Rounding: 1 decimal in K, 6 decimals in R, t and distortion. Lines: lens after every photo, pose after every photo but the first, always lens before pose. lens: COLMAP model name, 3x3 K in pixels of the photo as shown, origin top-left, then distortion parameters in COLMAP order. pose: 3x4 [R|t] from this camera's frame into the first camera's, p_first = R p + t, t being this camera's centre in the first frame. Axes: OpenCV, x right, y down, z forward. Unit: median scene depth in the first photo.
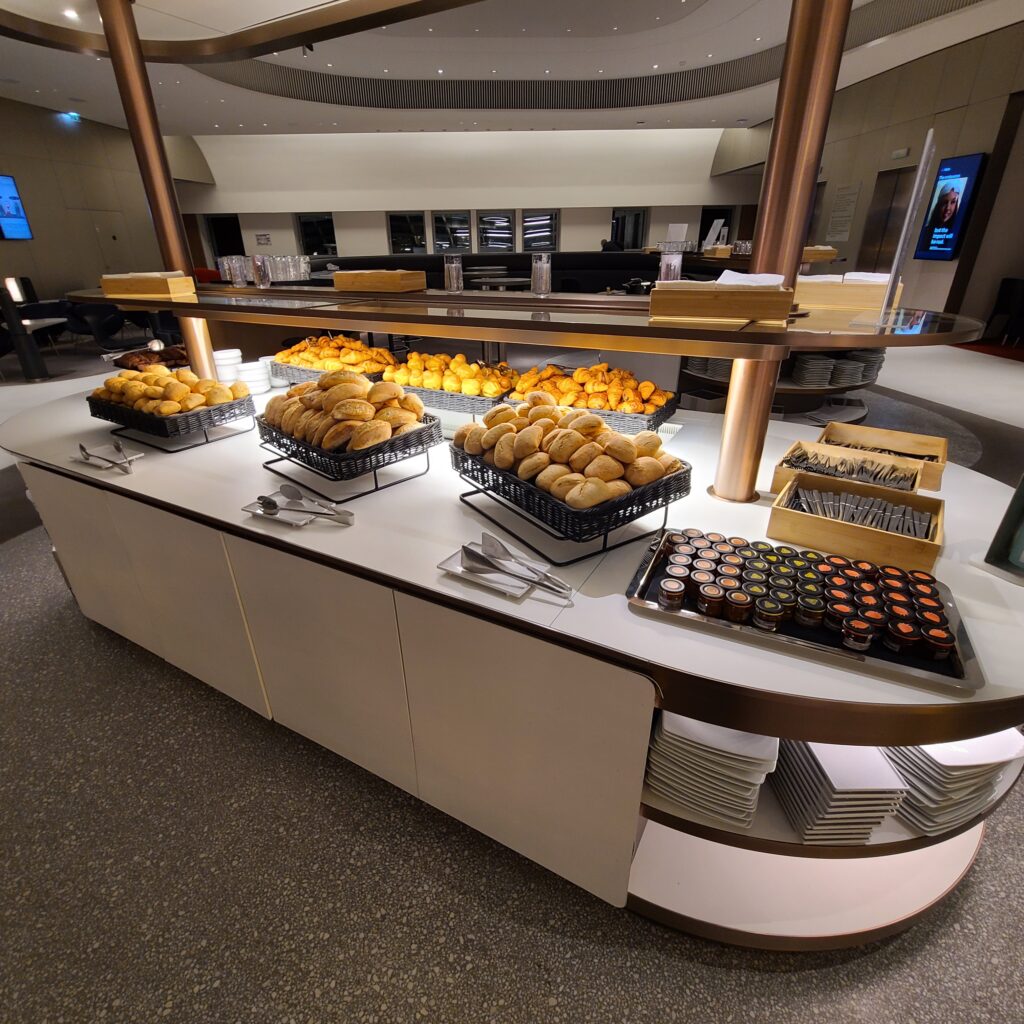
lens RADIAL K [[559.4, 0, 502.7], [0, 559.4, 517.2], [0, 0, 1]] dist [0.000699, -0.003072]
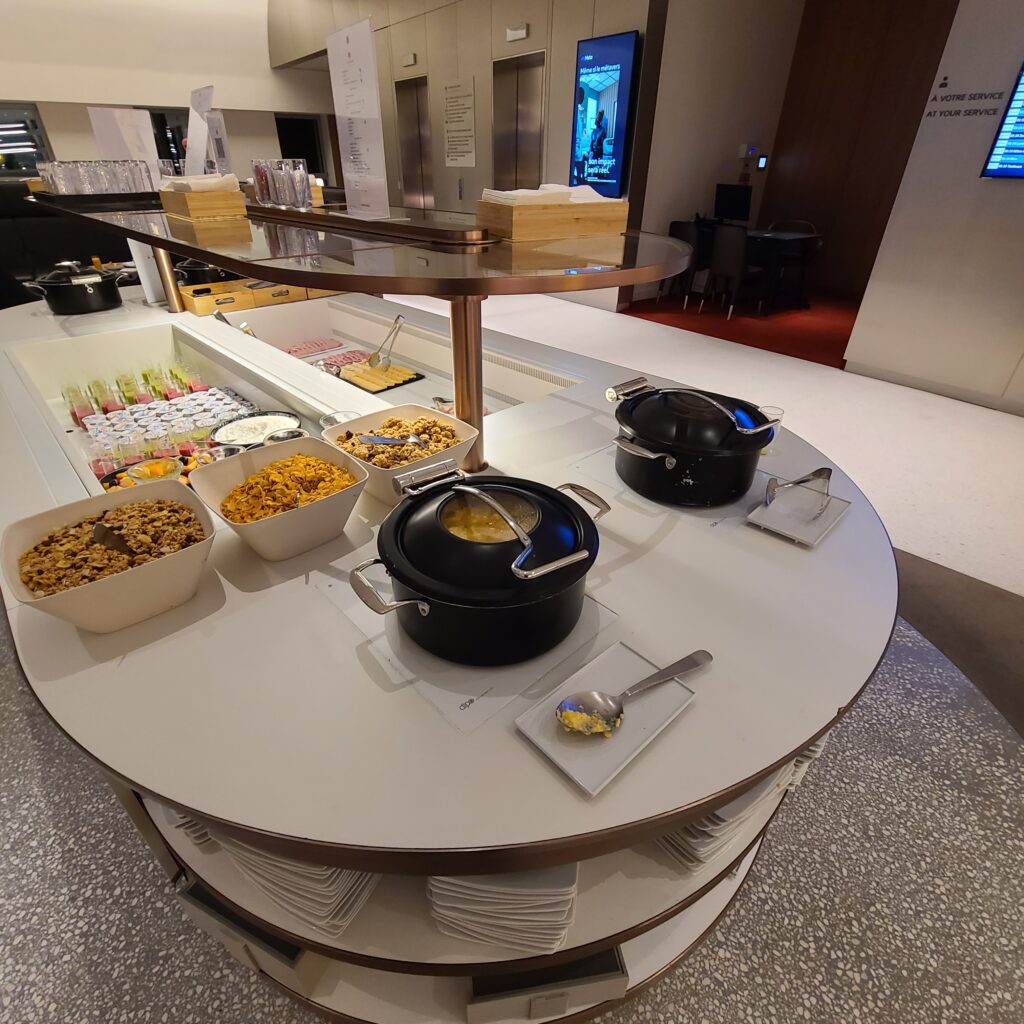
lens RADIAL K [[559.4, 0, 502.7], [0, 559.4, 517.2], [0, 0, 1]] dist [0.000699, -0.003072]
pose [[0.826199, -0.284697, 0.486151, 0.181269], [0.232550, 0.958315, 0.165990, -0.187078], [-0.513142, -0.024086, 0.857966, 0.381824]]
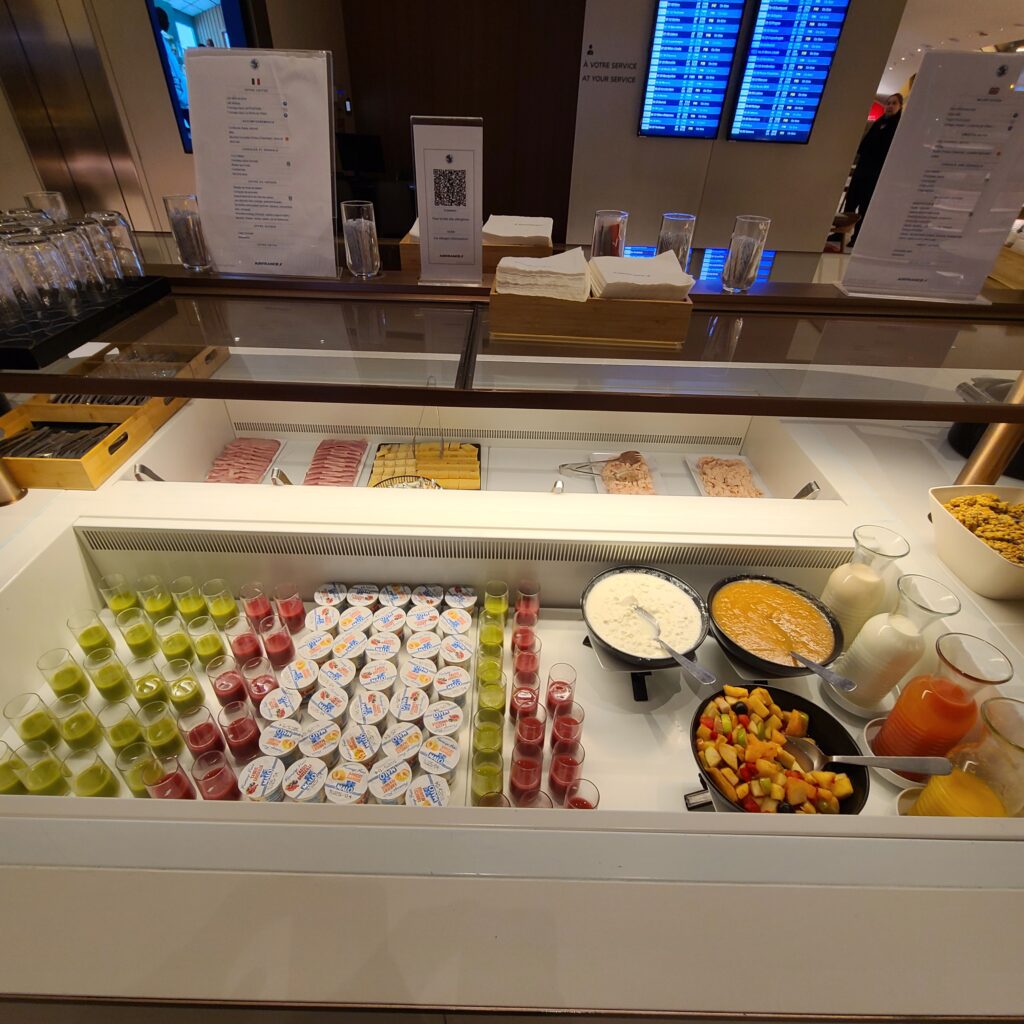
lens RADIAL K [[559.4, 0, 502.7], [0, 559.4, 517.2], [0, 0, 1]] dist [0.000699, -0.003072]
pose [[0.157204, -0.576367, 0.801928, 0.117817], [0.409560, 0.776952, 0.478128, -0.294172], [-0.898636, 0.253274, 0.358197, 0.563906]]
